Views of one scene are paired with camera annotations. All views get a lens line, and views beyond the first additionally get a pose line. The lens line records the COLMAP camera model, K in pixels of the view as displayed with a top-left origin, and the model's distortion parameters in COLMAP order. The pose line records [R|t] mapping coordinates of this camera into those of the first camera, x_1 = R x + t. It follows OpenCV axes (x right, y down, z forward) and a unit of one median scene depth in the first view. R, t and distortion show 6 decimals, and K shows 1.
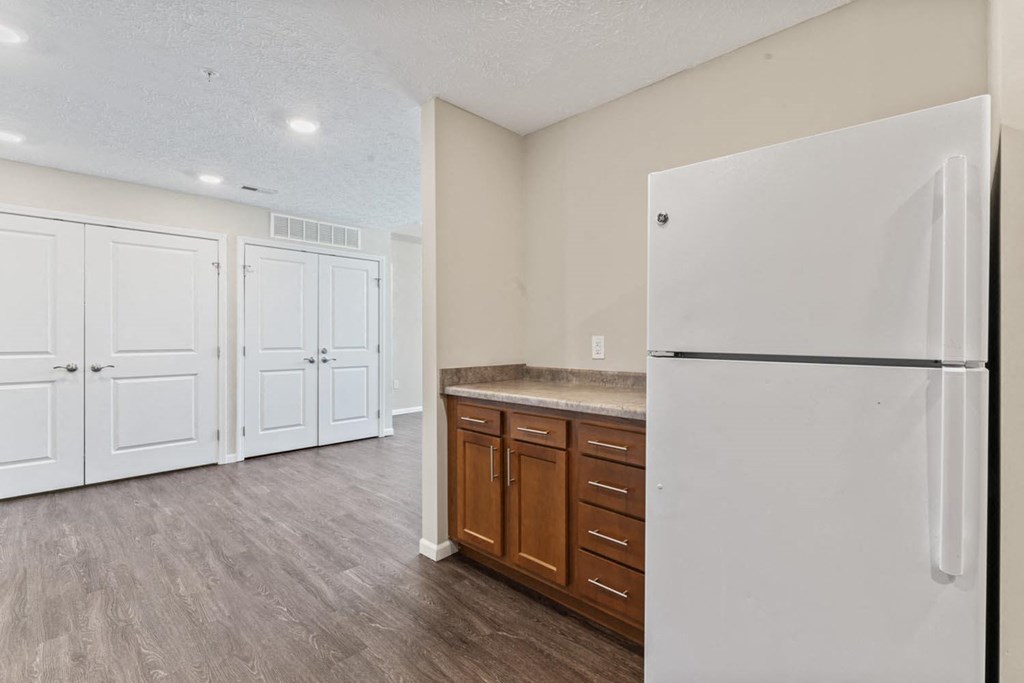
lens RADIAL K [[466.8, 0, 508.6], [0, 466.8, 335.6], [0, 0, 1]] dist [-0.000562, -0.000101]
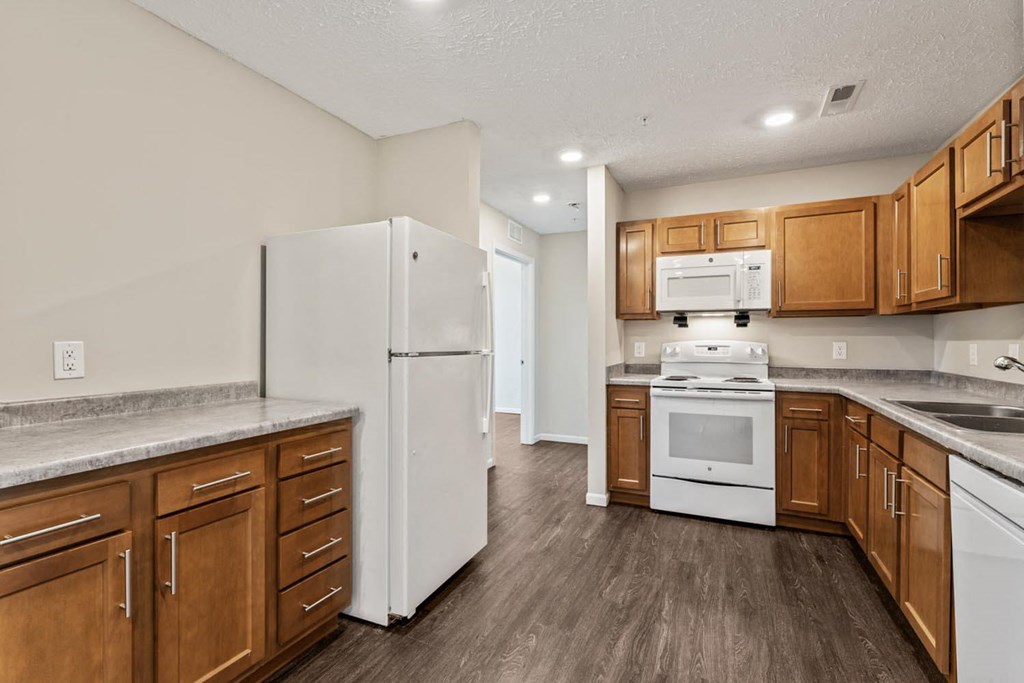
lens RADIAL K [[466.8, 0, 508.6], [0, 466.8, 335.6], [0, 0, 1]] dist [-0.000562, -0.000101]
pose [[-0.327349, 0.009675, 0.944854, -0.625964], [-0.002666, 0.999934, -0.011162, -0.000961], [-0.944900, -0.006173, -0.327302, 0.707492]]
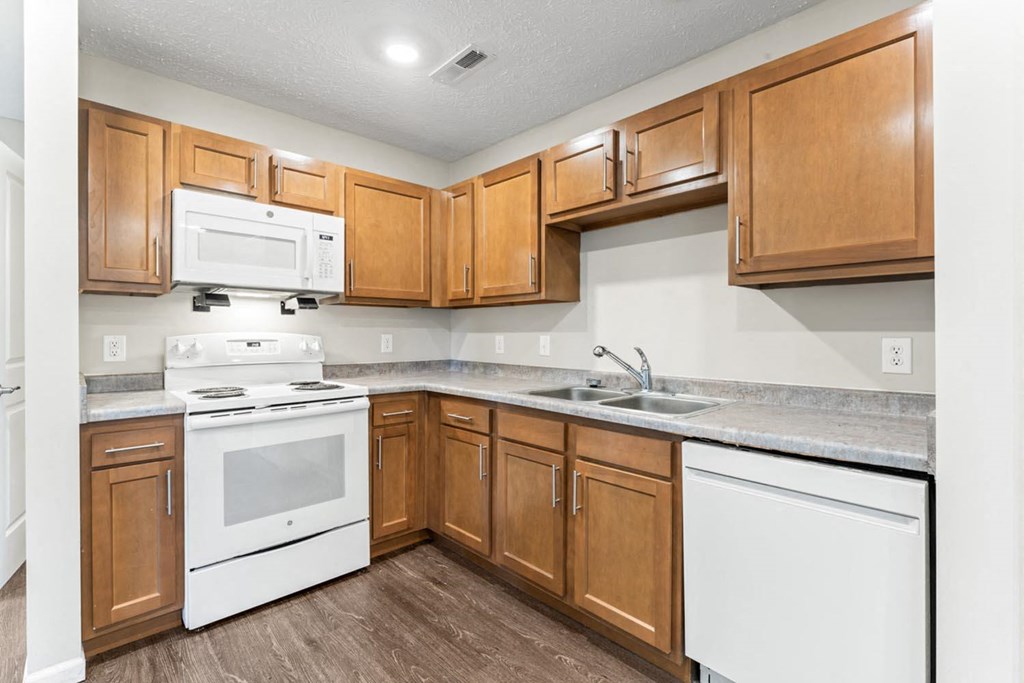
lens RADIAL K [[466.8, 0, 508.6], [0, 466.8, 335.6], [0, 0, 1]] dist [-0.000562, -0.000101]
pose [[-0.998913, -0.001429, 0.046593, -0.034797], [-0.001318, 0.999996, 0.002405, 0.000262], [-0.046596, 0.002341, -0.998911, 0.606849]]
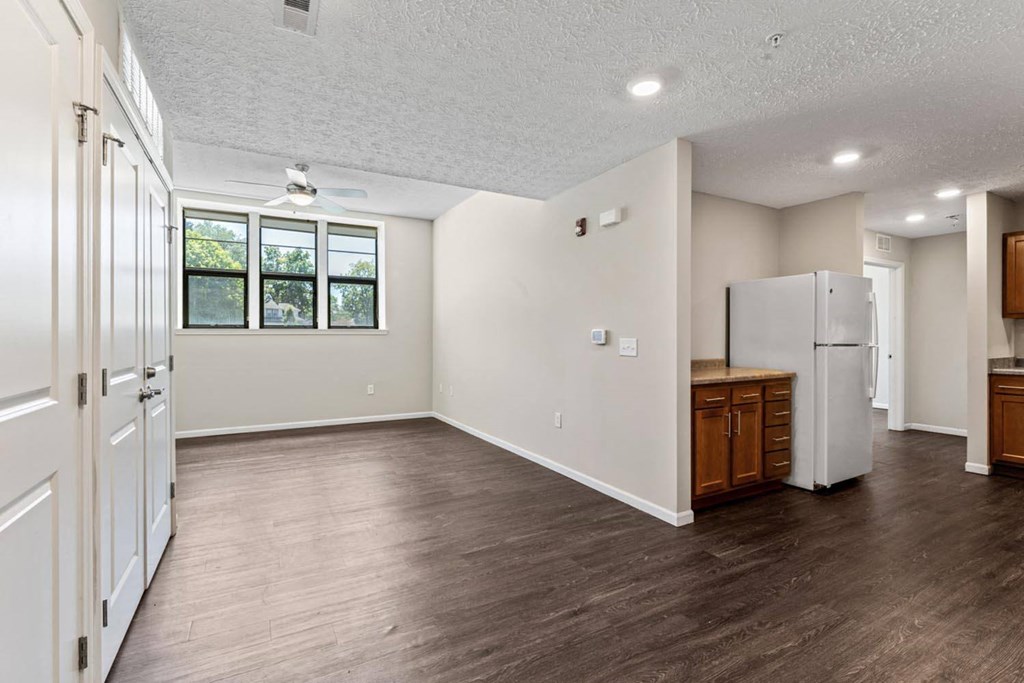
lens RADIAL K [[466.8, 0, 508.6], [0, 466.8, 335.6], [0, 0, 1]] dist [-0.000562, -0.000101]
pose [[0.289842, -0.000154, 0.957075, -1.509033], [-0.001538, 0.999999, 0.000627, -0.006244], [-0.957073, -0.001653, 0.289841, 1.139567]]
